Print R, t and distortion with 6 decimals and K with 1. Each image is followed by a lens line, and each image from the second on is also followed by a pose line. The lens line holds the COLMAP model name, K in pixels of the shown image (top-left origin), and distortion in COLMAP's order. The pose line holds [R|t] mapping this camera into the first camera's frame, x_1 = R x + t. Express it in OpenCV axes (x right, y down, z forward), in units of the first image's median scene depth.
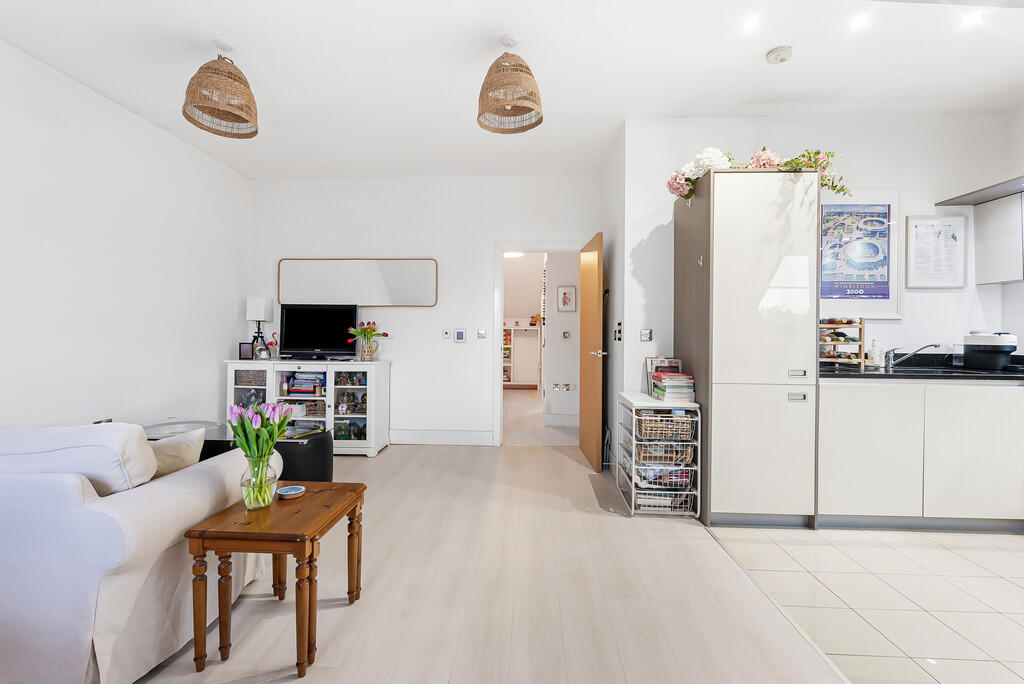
lens RADIAL K [[472.7, 0, 512.0], [0, 472.7, 342.0], [0, 0, 1]] dist [-0.000275, -0.000042]
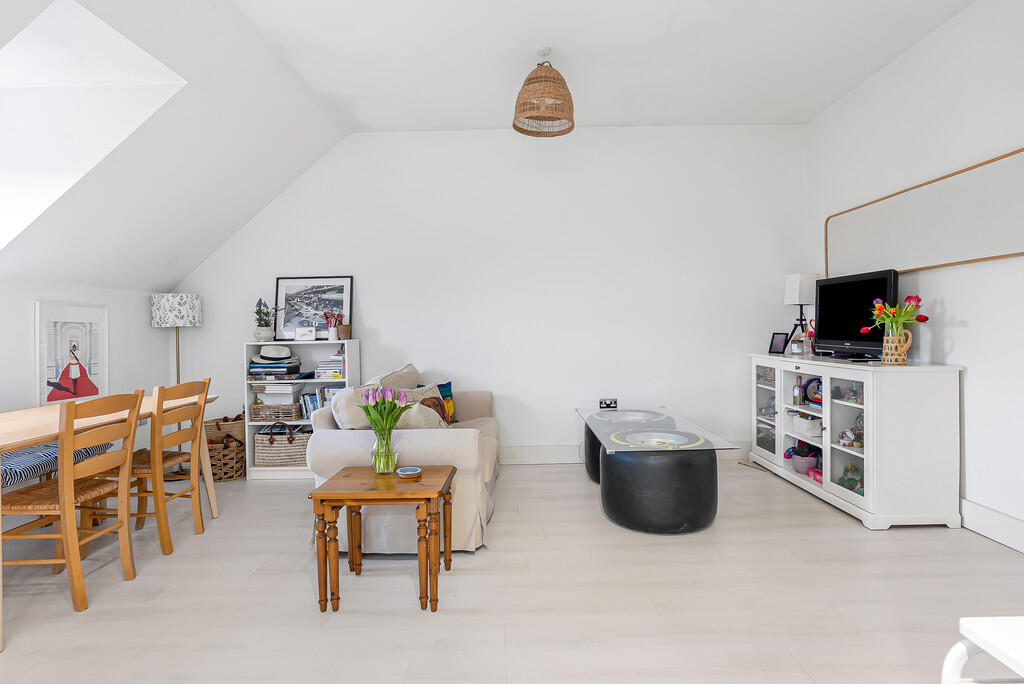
lens RADIAL K [[525.2, 0, 515.2], [0, 525.2, 330.7], [0, 0, 1]] dist [-0.000647, -0.000104]
pose [[0.046492, -0.002556, -0.998915, 0.307313], [0.001251, 0.999996, -0.002501, -0.000119], [0.998918, -0.001133, 0.046495, 0.498909]]
